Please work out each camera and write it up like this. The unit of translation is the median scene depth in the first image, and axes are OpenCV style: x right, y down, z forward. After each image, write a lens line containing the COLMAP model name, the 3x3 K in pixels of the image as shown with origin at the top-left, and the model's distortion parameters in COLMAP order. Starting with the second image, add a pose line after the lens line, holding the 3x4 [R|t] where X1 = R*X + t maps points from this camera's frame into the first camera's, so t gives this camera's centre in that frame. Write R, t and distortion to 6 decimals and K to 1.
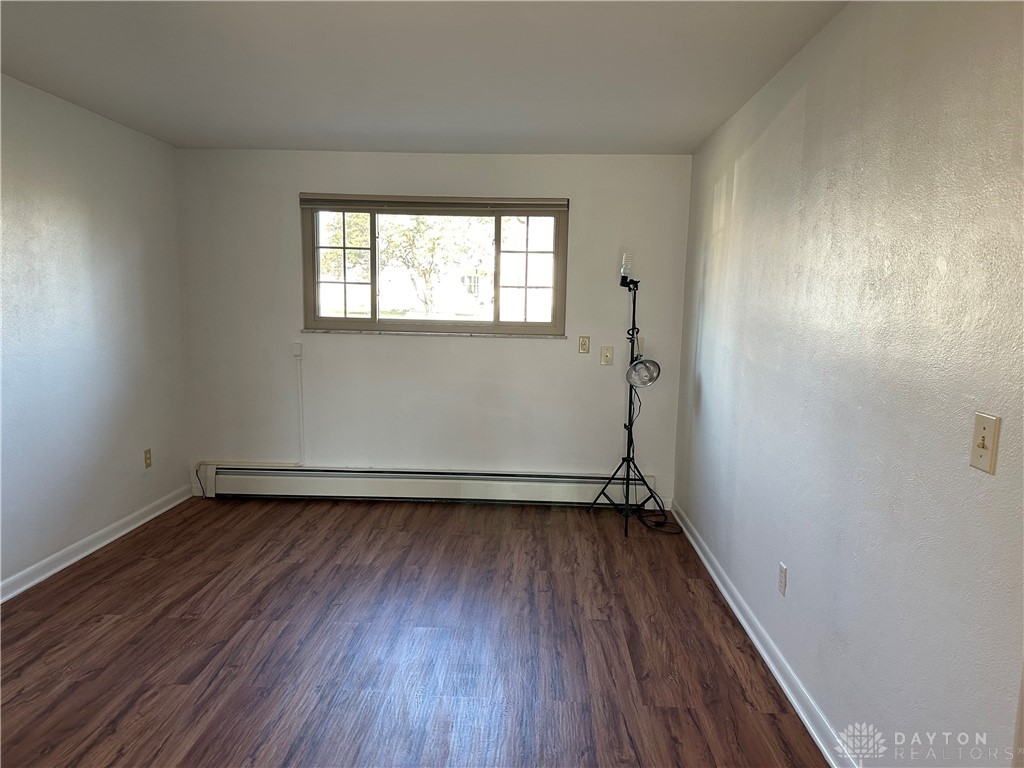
lens RADIAL K [[719.0, 0, 521.2], [0, 719.0, 389.7], [0, 0, 1]] dist [0.009733, -0.026512]
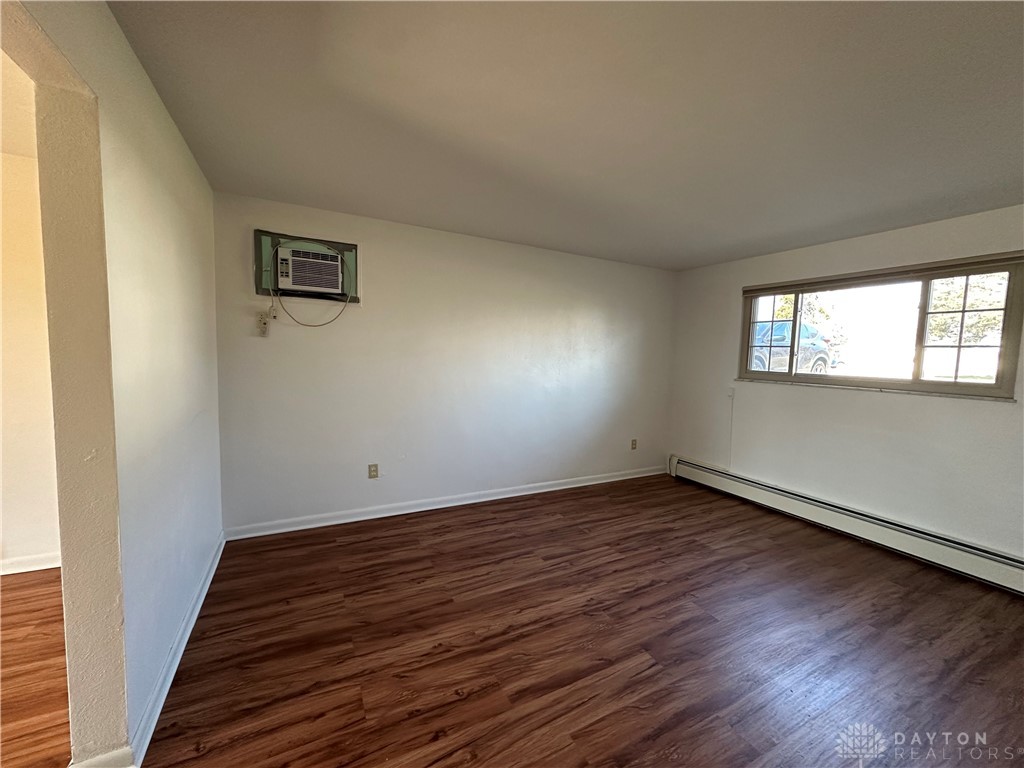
lens RADIAL K [[406.8, 0, 513.8], [0, 406.8, 383.8], [0, 0, 1]] dist [-0.005256, 0.000355]
pose [[0.475989, 0.058397, -0.877510, 0.227616], [-0.125132, 0.992138, -0.001850, -0.016006], [0.870503, 0.110685, 0.479555, 0.227485]]
